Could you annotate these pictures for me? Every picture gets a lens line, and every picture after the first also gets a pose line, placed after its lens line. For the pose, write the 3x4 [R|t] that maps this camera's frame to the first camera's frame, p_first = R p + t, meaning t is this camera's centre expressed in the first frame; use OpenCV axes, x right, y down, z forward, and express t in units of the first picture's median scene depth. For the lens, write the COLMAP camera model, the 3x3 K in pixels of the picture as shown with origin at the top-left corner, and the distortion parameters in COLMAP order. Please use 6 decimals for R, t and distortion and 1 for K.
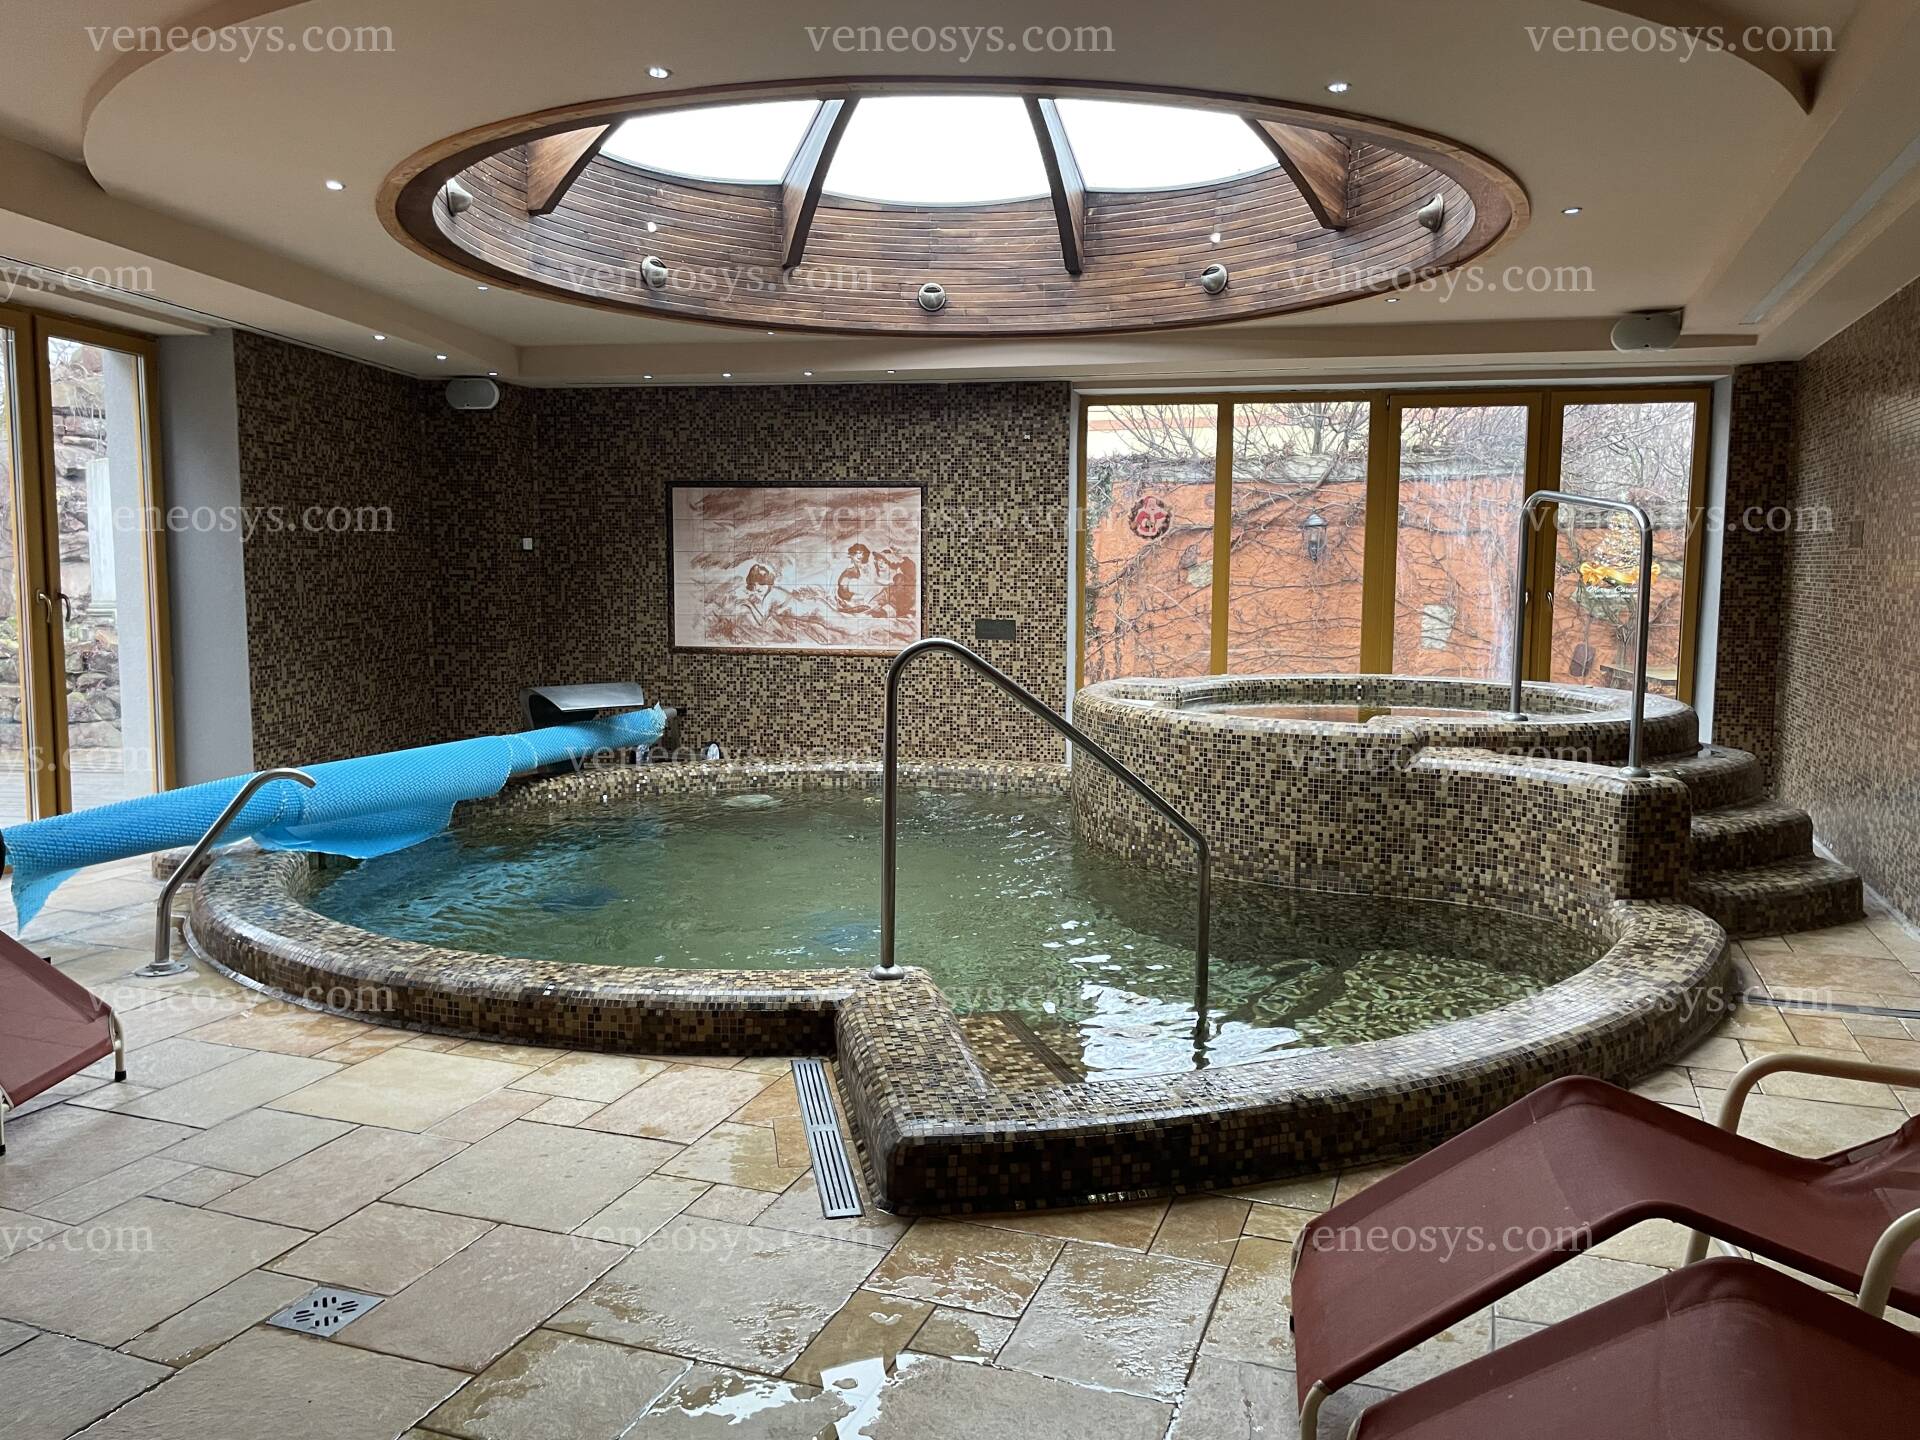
lens RADIAL K [[1440.4, 0, 961.6], [0, 1440.4, 723.8], [0, 0, 1]] dist [0.084886, -0.103905]
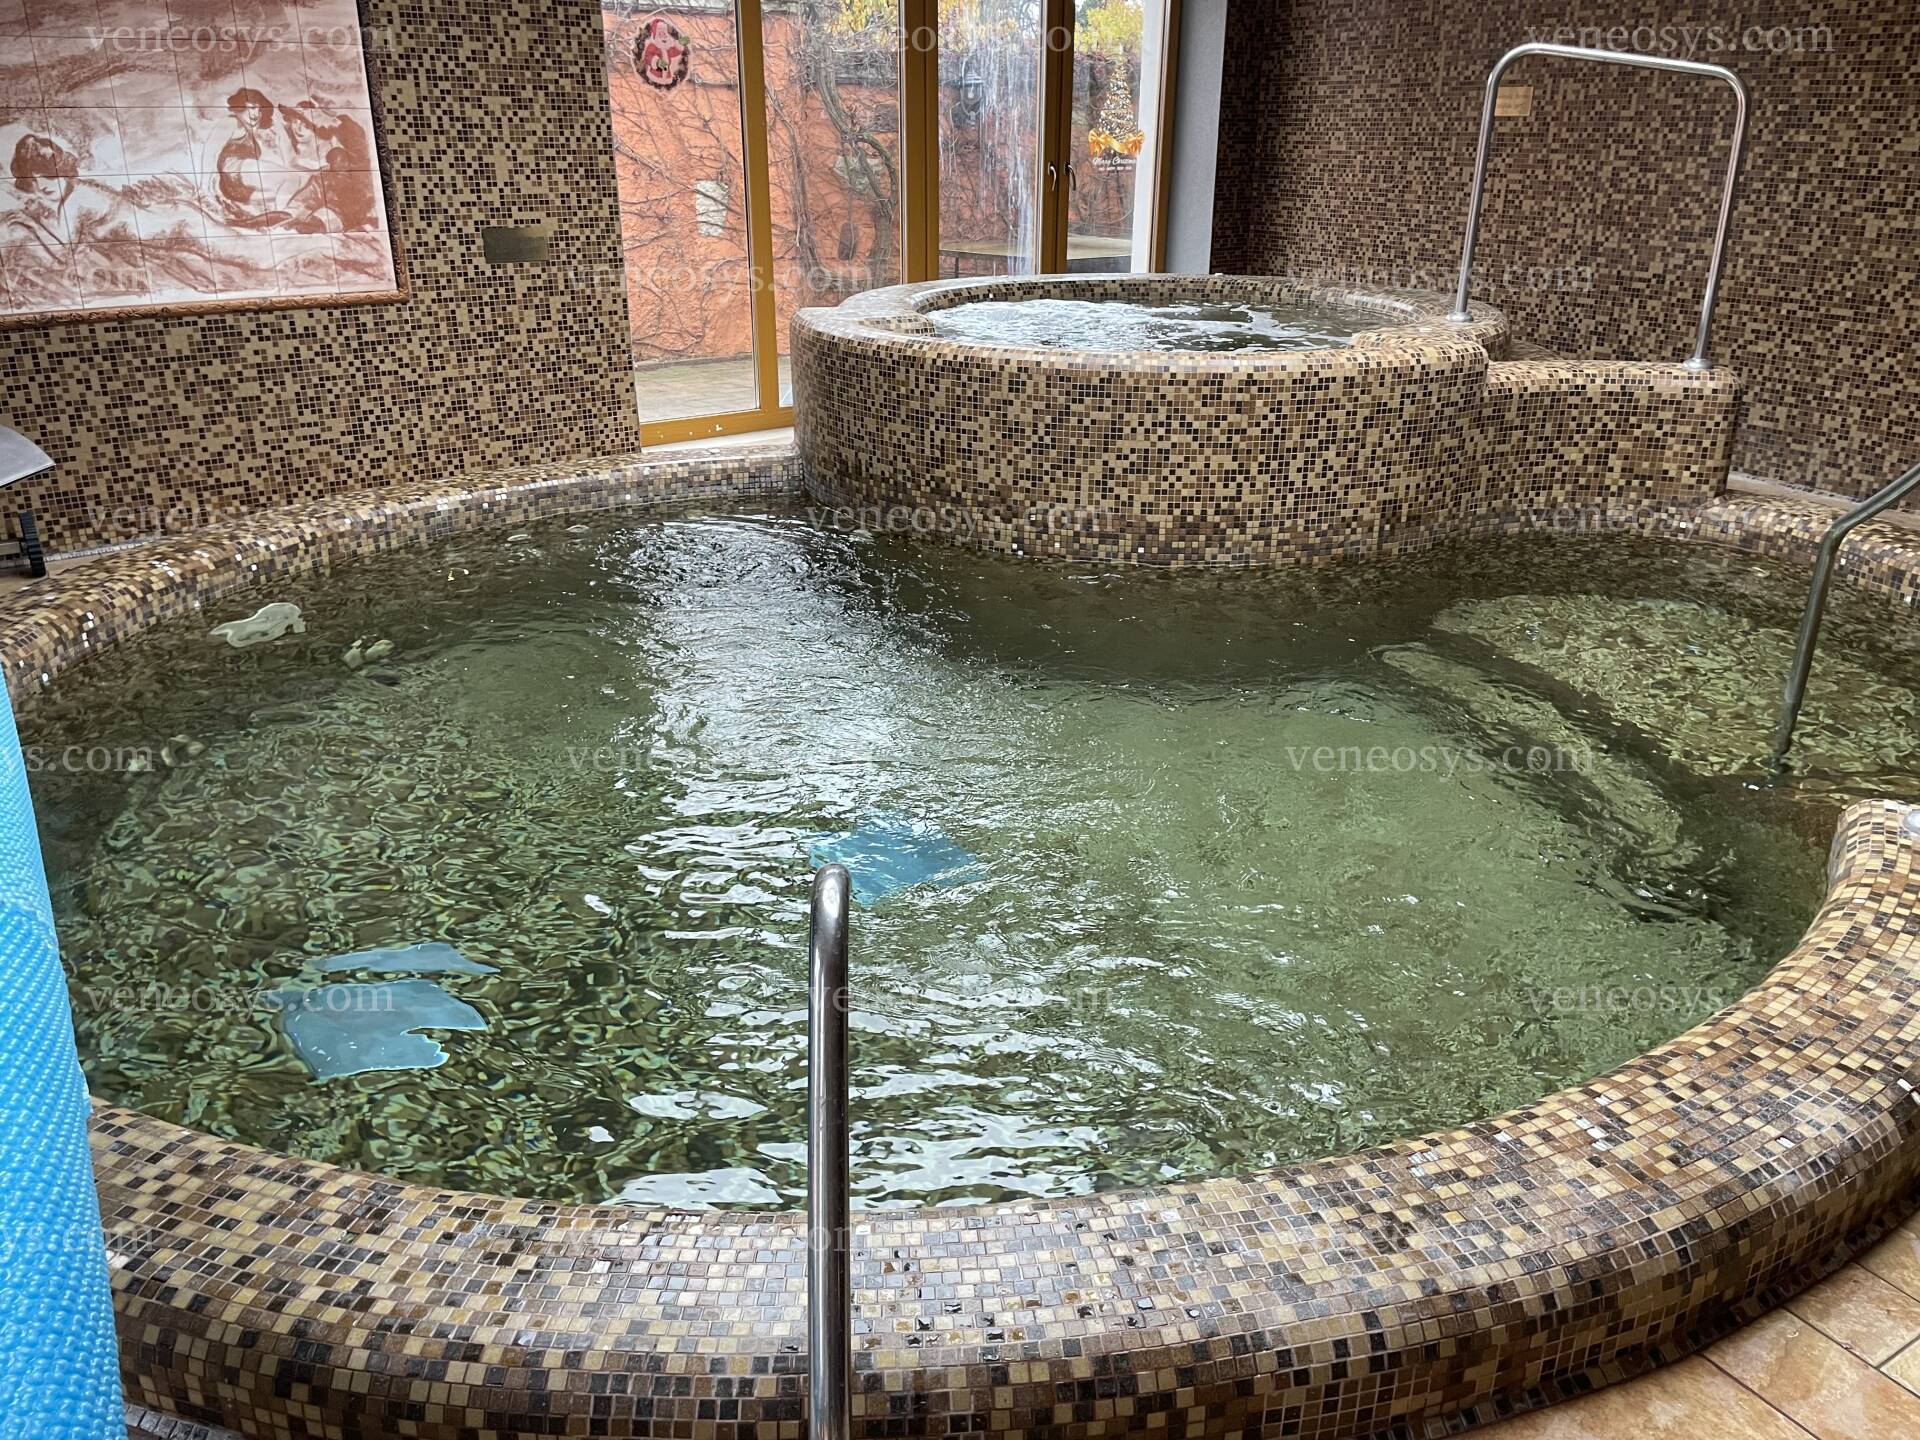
lens RADIAL K [[1440.4, 0, 991.0], [0, 1440.4, 725.0], [0, 0, 1]] dist [0.084886, -0.103905]
pose [[0.626768, -0.298620, 0.719714, -0.374142], [0.084483, 0.944248, 0.318210, -0.055183], [-0.774613, -0.138640, 0.617053, 0.446793]]
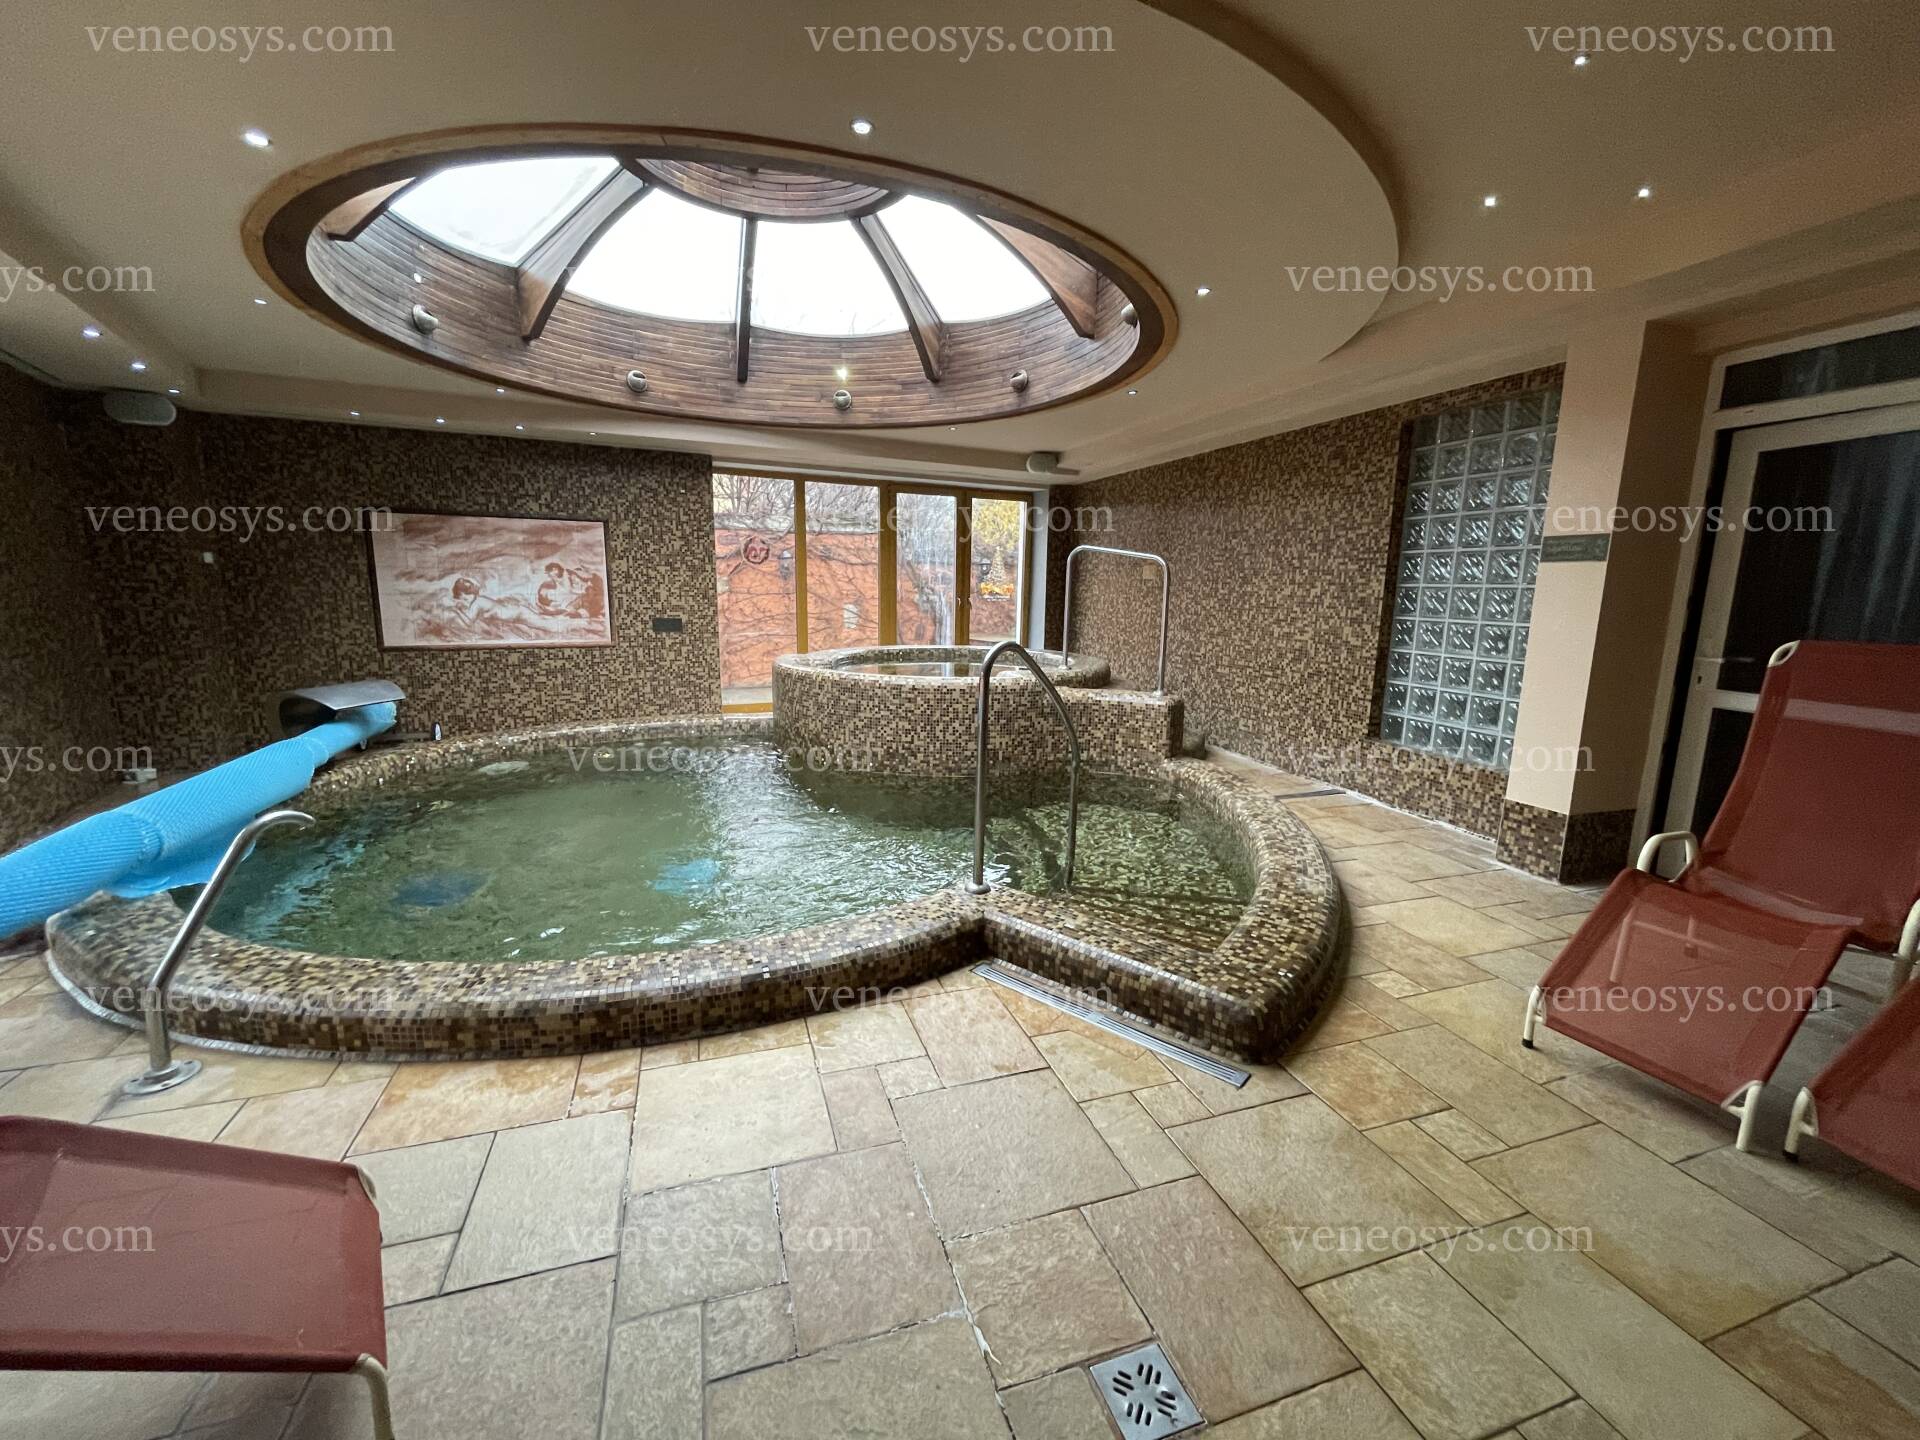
lens RADIAL K [[773.2, 0, 962.5], [0, 773.2, 728.0], [0, 0, 1]] dist [-0.003482, -0.000143]
pose [[0.785378, -0.107879, 0.609543, -0.237156], [0.057826, 0.993177, 0.101269, -0.025252], [-0.616309, -0.044287, 0.786258, 0.210911]]
